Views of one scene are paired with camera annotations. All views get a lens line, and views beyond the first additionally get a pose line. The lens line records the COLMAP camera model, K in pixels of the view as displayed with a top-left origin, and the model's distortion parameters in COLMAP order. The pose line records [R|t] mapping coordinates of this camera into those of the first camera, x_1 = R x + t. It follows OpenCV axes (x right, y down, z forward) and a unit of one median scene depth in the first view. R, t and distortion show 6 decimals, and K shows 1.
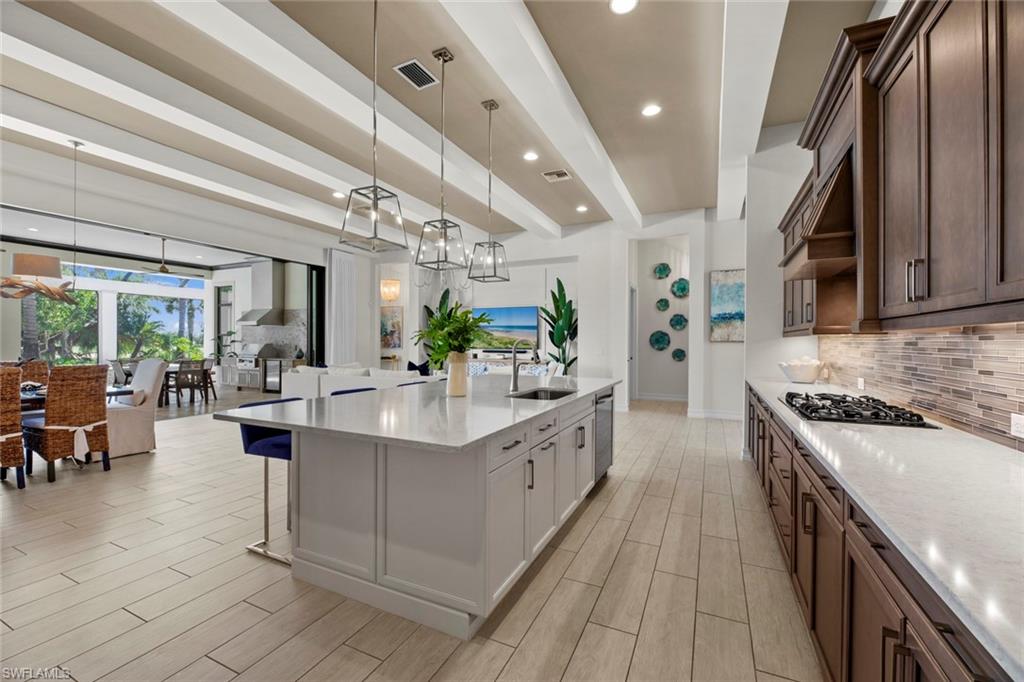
lens RADIAL K [[420.0, 0, 510.4], [0, 420.0, 343.7], [0, 0, 1]] dist [0.000657, -0.003723]
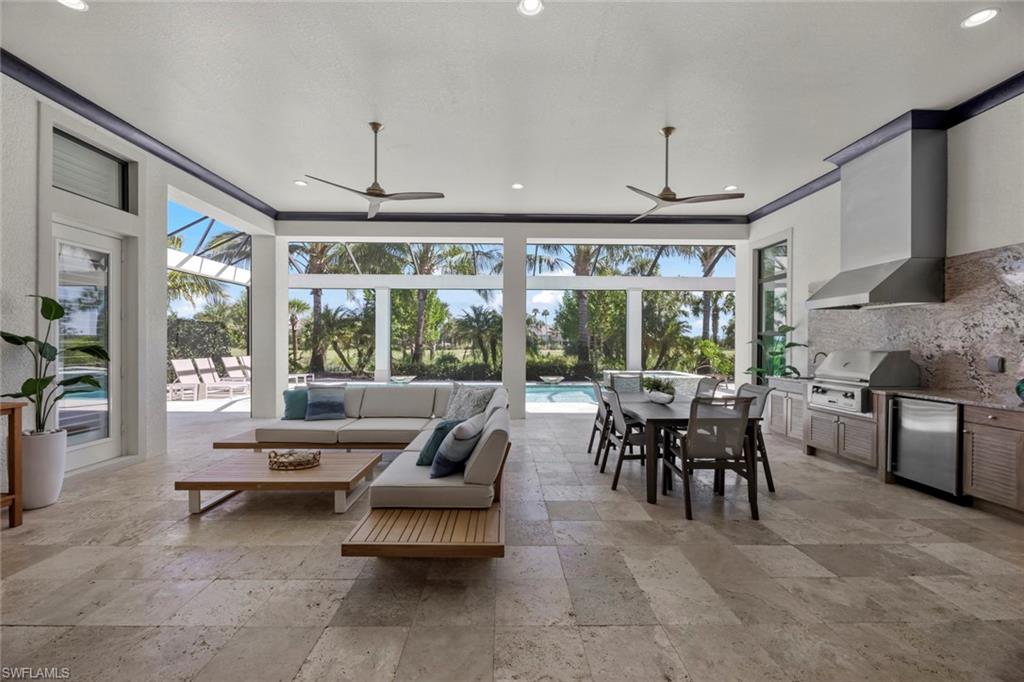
lens RADIAL K [[416.4, 0, 508.9], [0, 416.4, 345.2], [0, 0, 1]] dist [-0.002835, -0.000504]
pose [[0.443760, 0.001950, -0.896144, -0.624528], [-0.005614, 0.999984, -0.000604, -0.005384], [0.896128, 0.005299, 0.443764, 0.816508]]
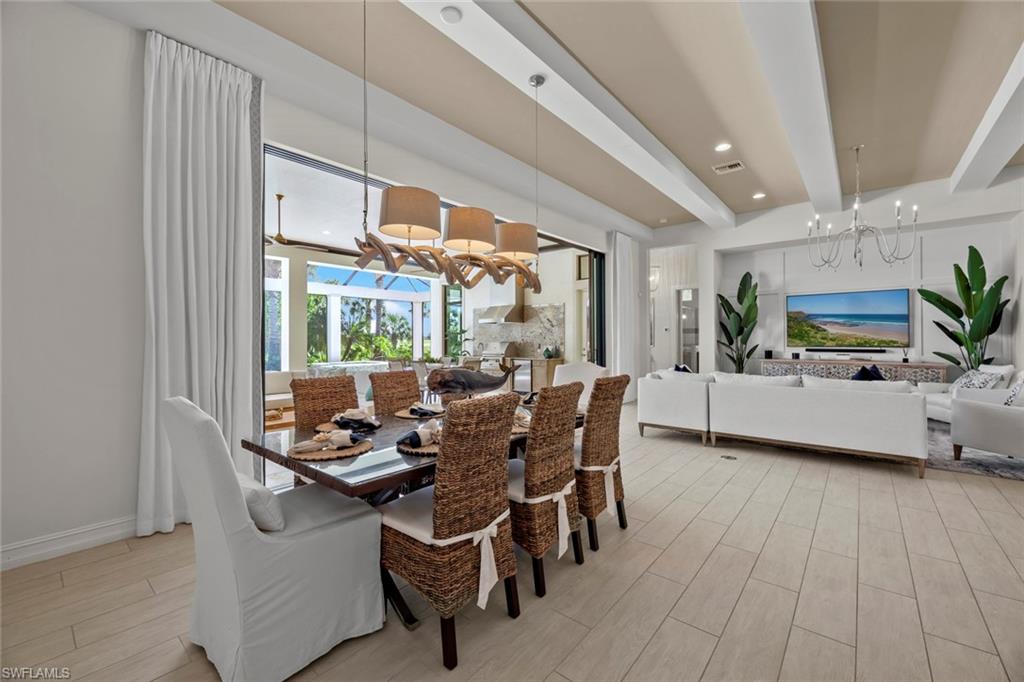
lens RADIAL K [[414.0, 0, 510.7], [0, 414.0, 336.3], [0, 0, 1]] dist [-0.001772, -0.000658]
pose [[0.966811, -0.009539, -0.255315, -0.539013], [0.007122, 0.999921, -0.010390, -0.004578], [0.255394, 0.008227, 0.966802, 0.160278]]
